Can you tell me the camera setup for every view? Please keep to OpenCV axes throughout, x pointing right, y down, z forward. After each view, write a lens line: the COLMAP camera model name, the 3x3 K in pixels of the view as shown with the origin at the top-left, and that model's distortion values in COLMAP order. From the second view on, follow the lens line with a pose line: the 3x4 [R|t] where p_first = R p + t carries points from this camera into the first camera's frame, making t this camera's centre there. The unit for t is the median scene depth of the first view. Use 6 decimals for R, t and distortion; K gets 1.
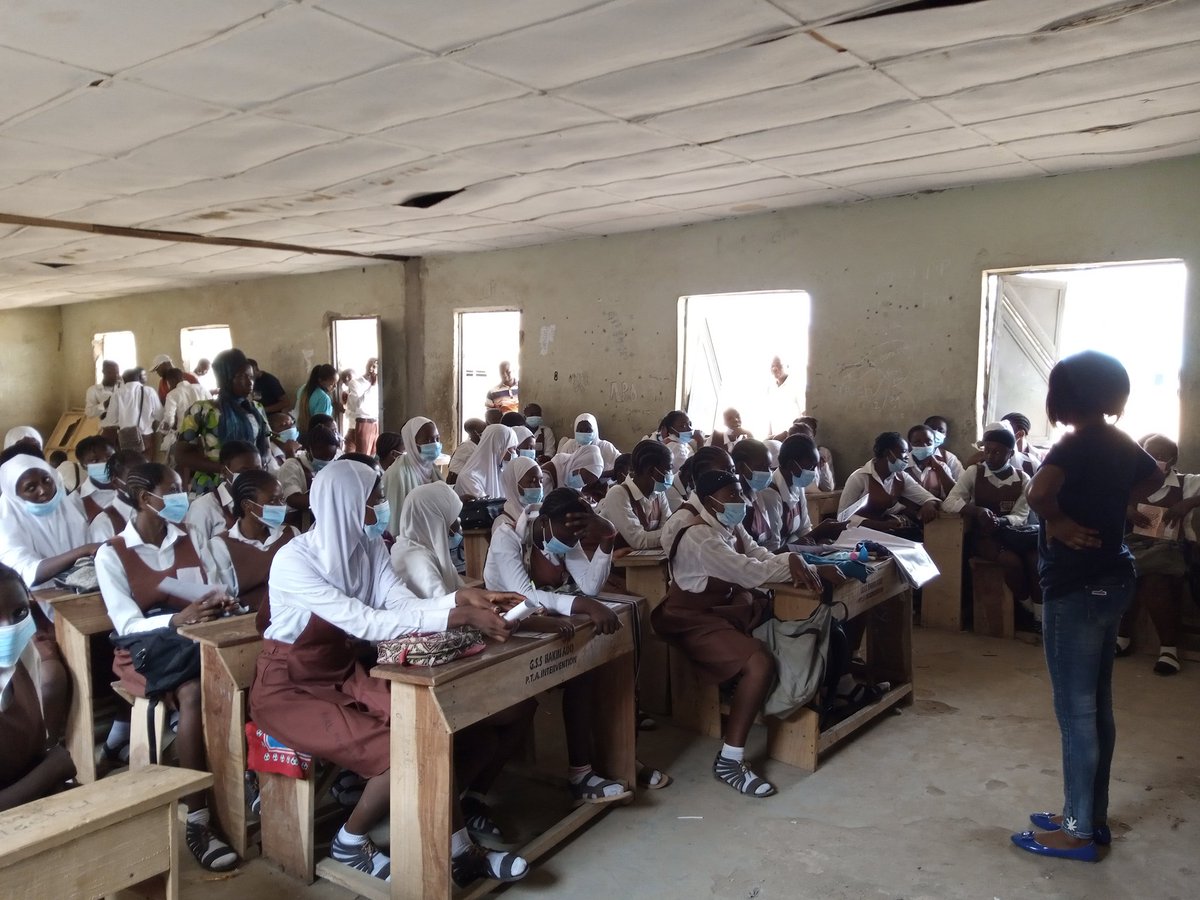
lens RADIAL K [[983.9, 0, 600.0], [0, 983.9, 450.0], [0, 0, 1]] dist [0.060197, -0.008915]
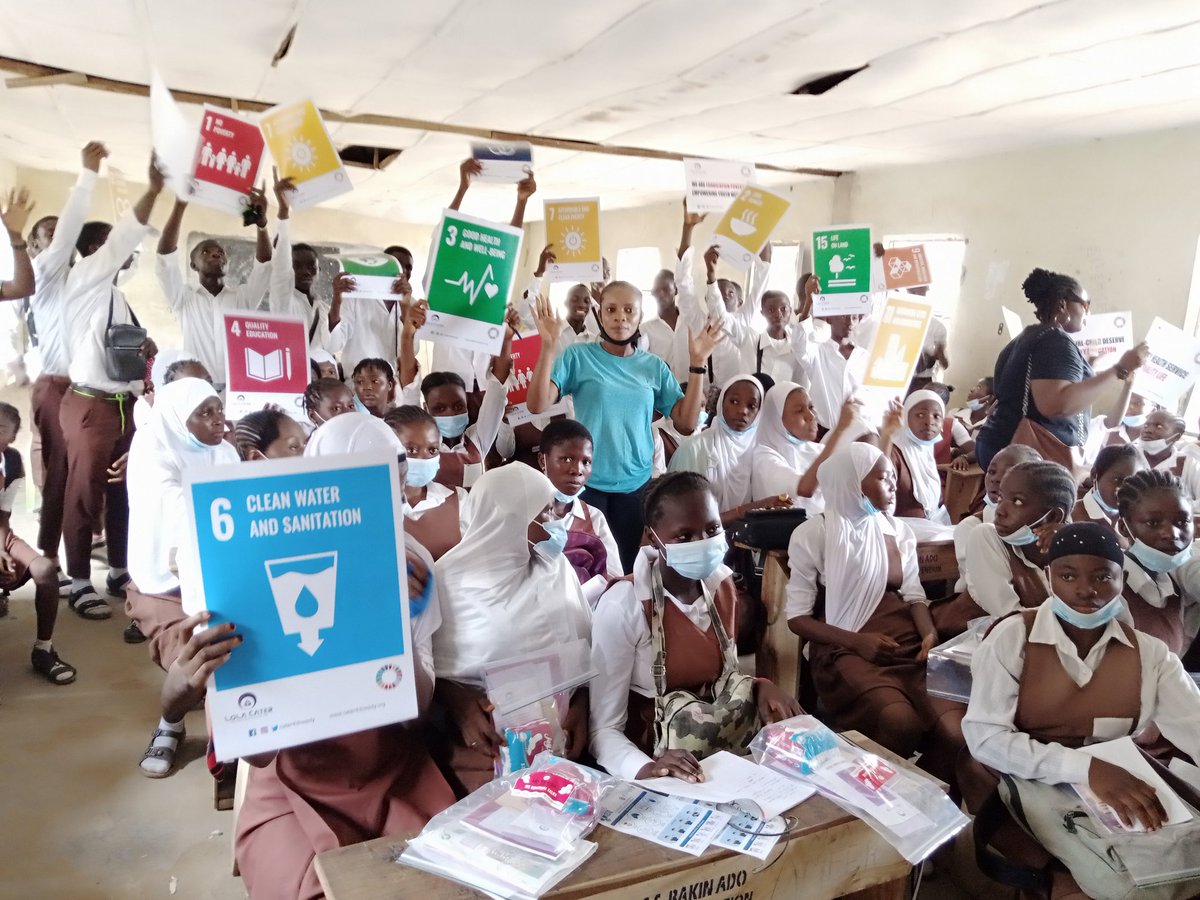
lens RADIAL K [[983.9, 0, 600.0], [0, 983.9, 450.0], [0, 0, 1]] dist [0.060197, -0.008915]
pose [[0.877408, 0.138850, -0.459212, 0.060019], [-0.109775, 0.989912, 0.089571, -0.020892], [0.467016, -0.028180, 0.883800, 0.211001]]
